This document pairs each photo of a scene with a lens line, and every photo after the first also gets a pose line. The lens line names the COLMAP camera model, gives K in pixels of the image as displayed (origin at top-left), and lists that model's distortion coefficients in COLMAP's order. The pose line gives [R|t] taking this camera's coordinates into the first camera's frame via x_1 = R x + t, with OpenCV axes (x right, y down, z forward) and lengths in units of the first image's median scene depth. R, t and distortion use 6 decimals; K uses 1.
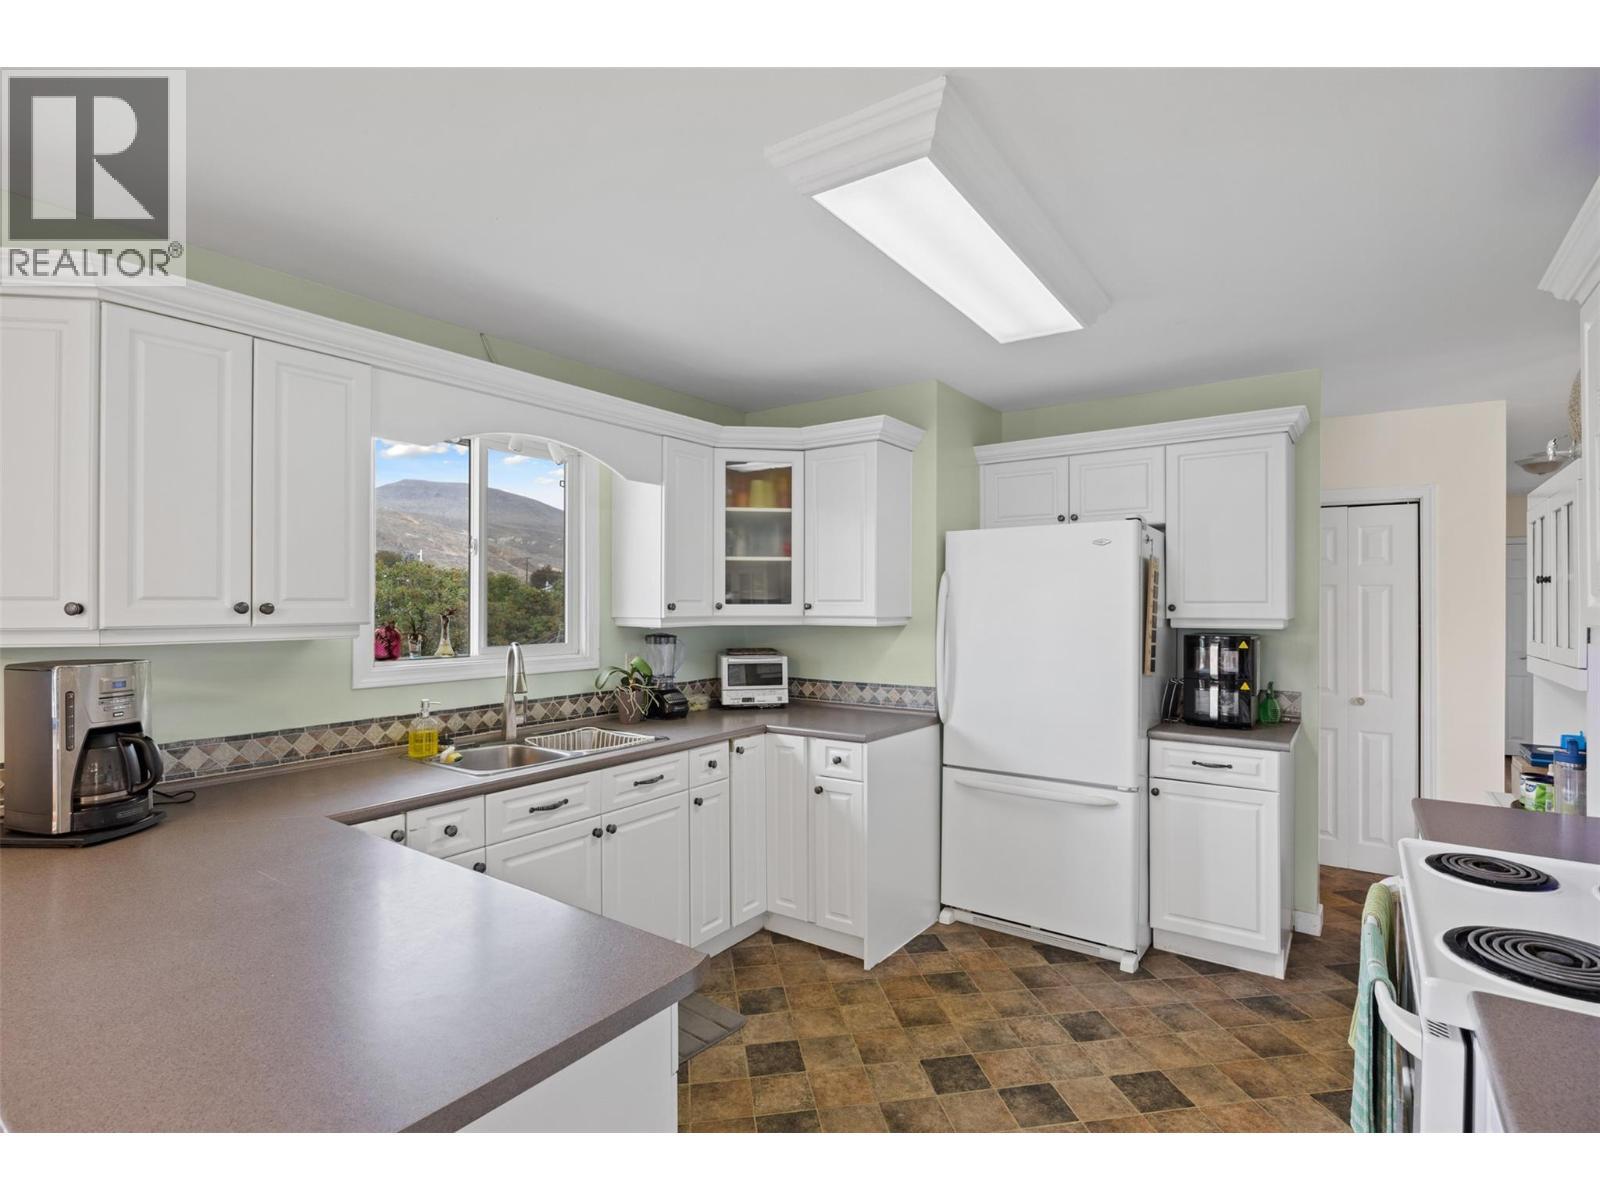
lens RADIAL K [[772.1, 0, 793.2], [0, 772.1, 609.0], [0, 0, 1]] dist [-0.005102, -0.001210]
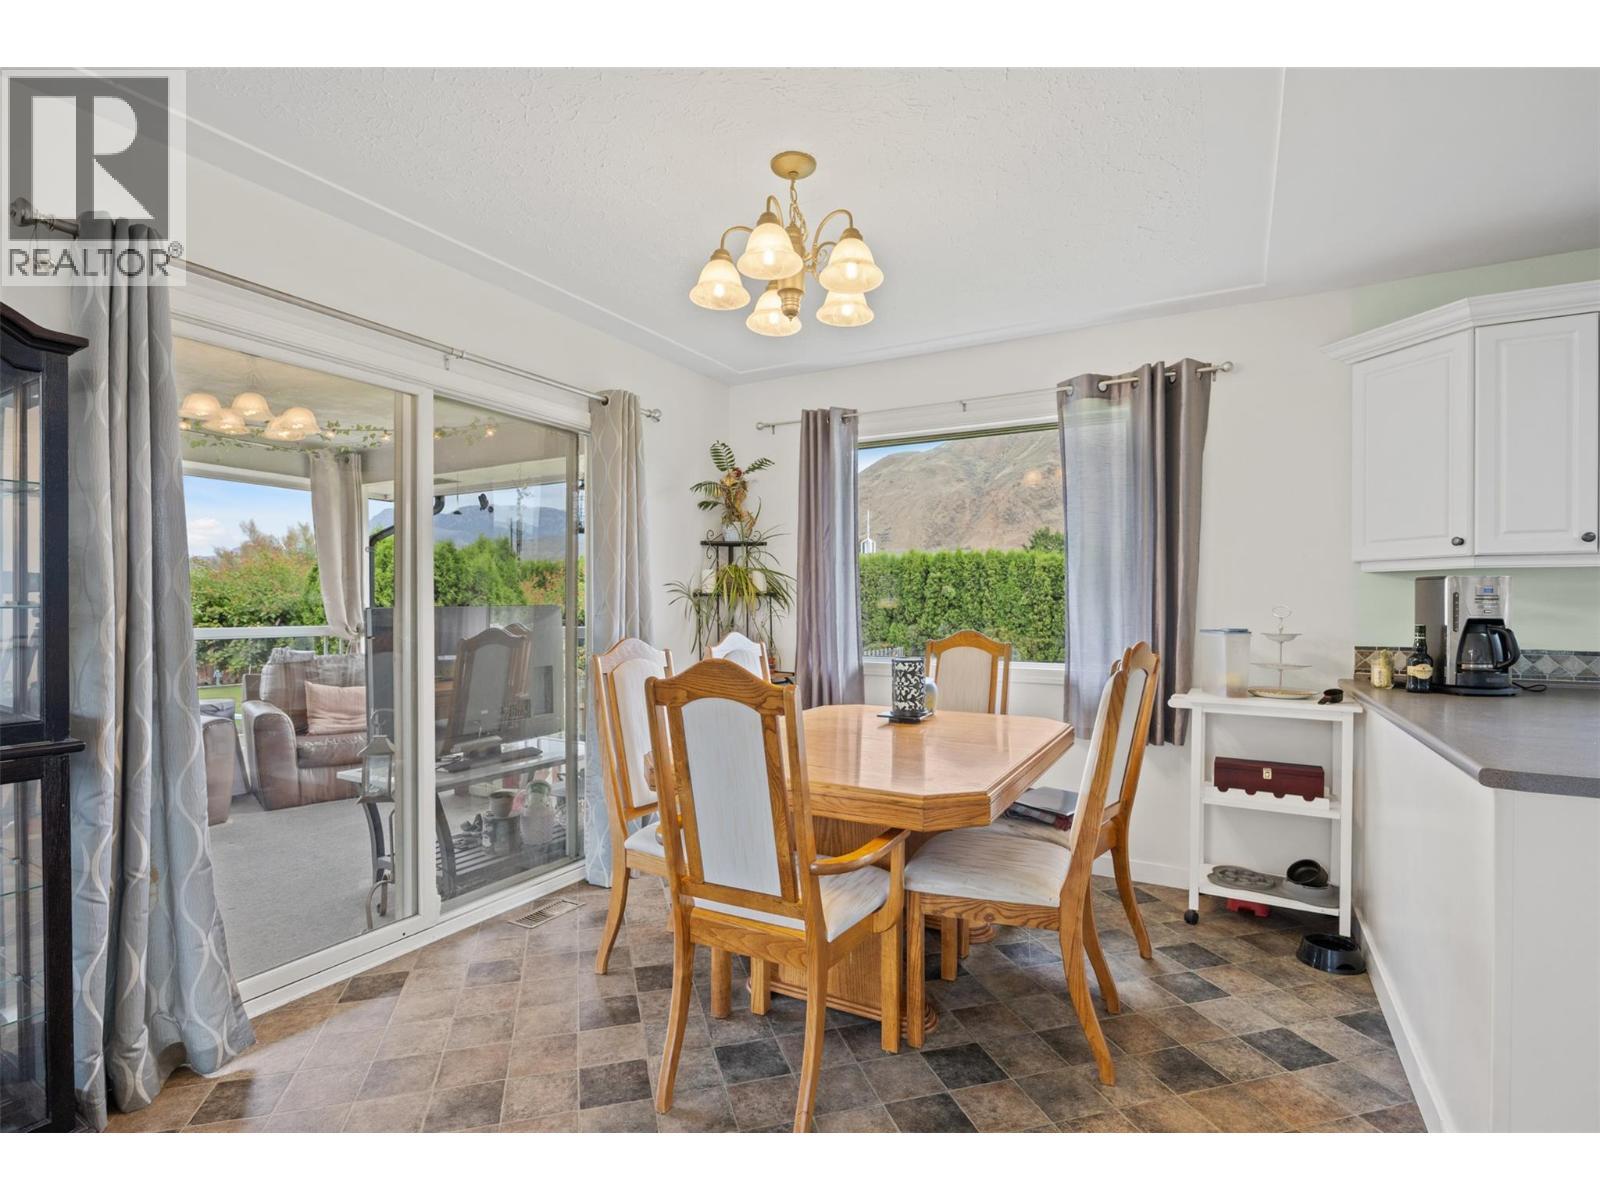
lens RADIAL K [[781.9, 0, 801.0], [0, 781.9, 605.2], [0, 0, 1]] dist [-0.003098, -0.000502]
pose [[0.138974, -0.000072, -0.990296, 0.312165], [-0.006474, 0.999979, -0.000981, 0.108569], [0.990275, 0.006548, 0.138971, -0.382148]]
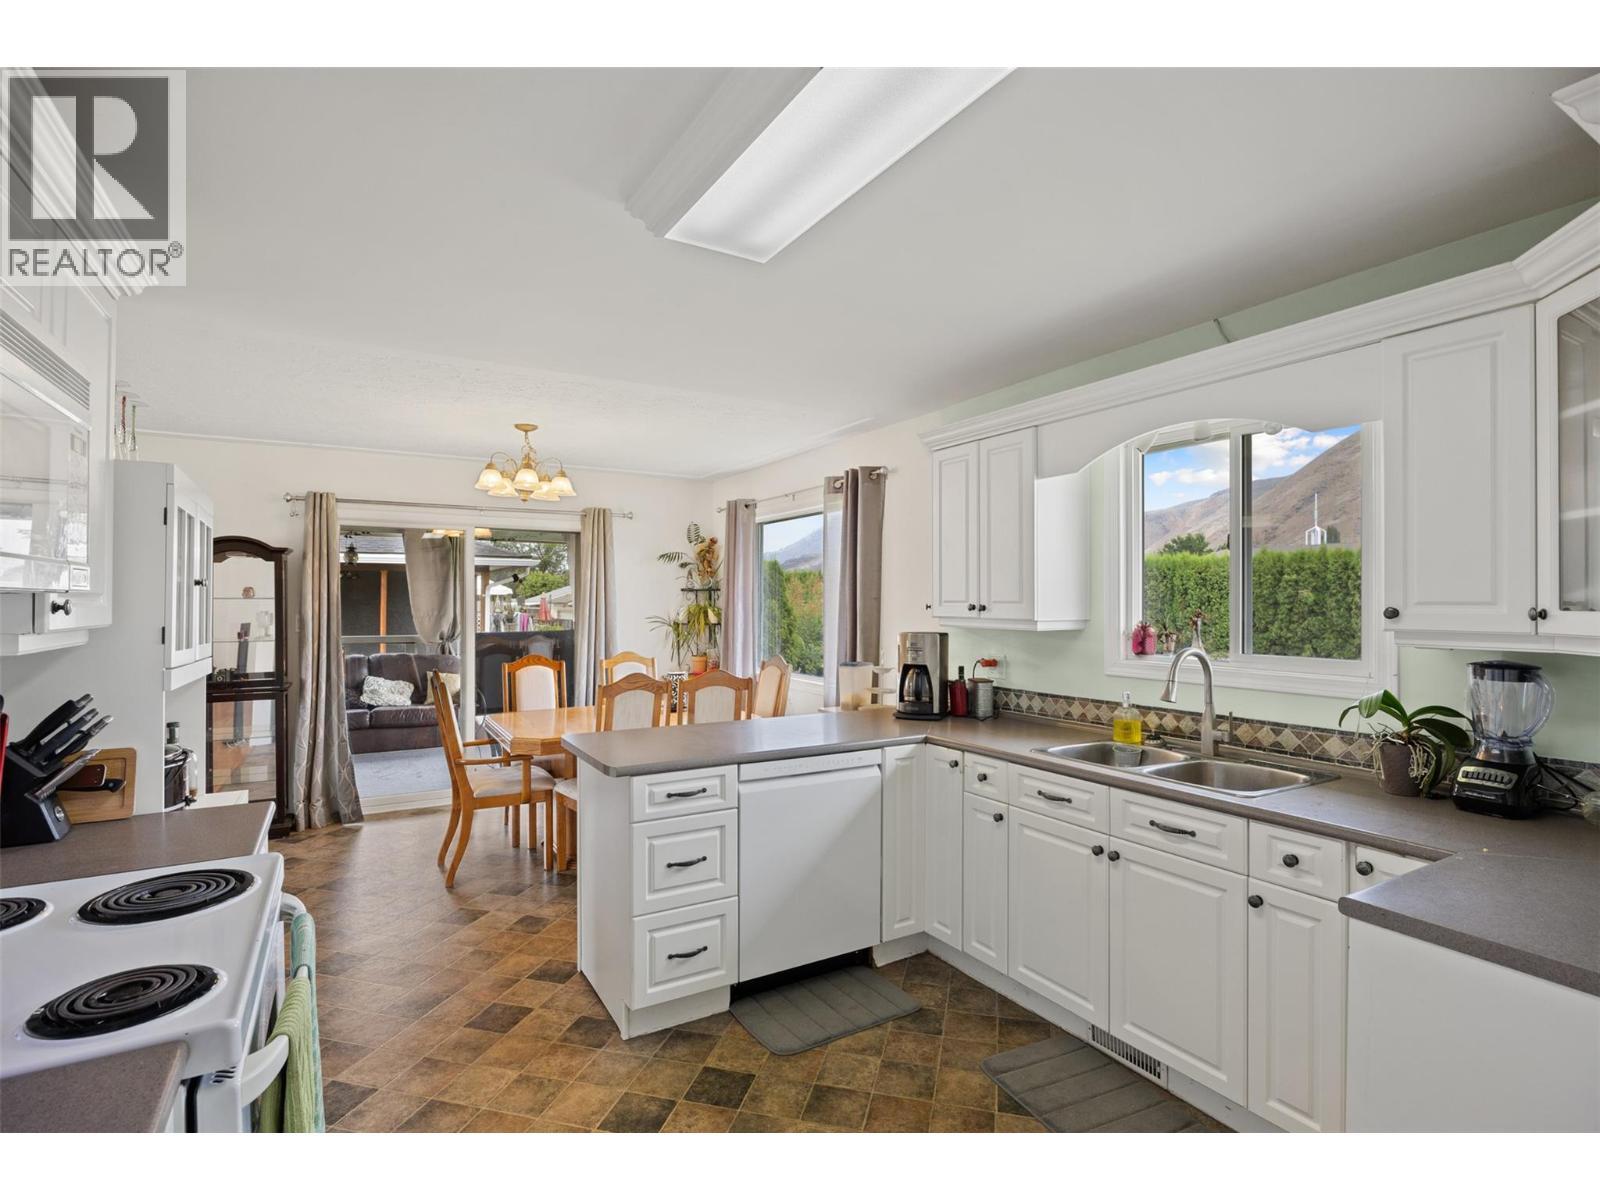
lens RADIAL K [[772.1, 0, 800.0], [0, 772.1, 590.7], [0, 0, 1]] dist [-0.005102, -0.001210]
pose [[-0.393710, -0.013782, -0.919131, 0.898883], [-0.009249, 0.999896, -0.011031, -0.014651], [0.919188, 0.004158, -0.393797, 1.229338]]
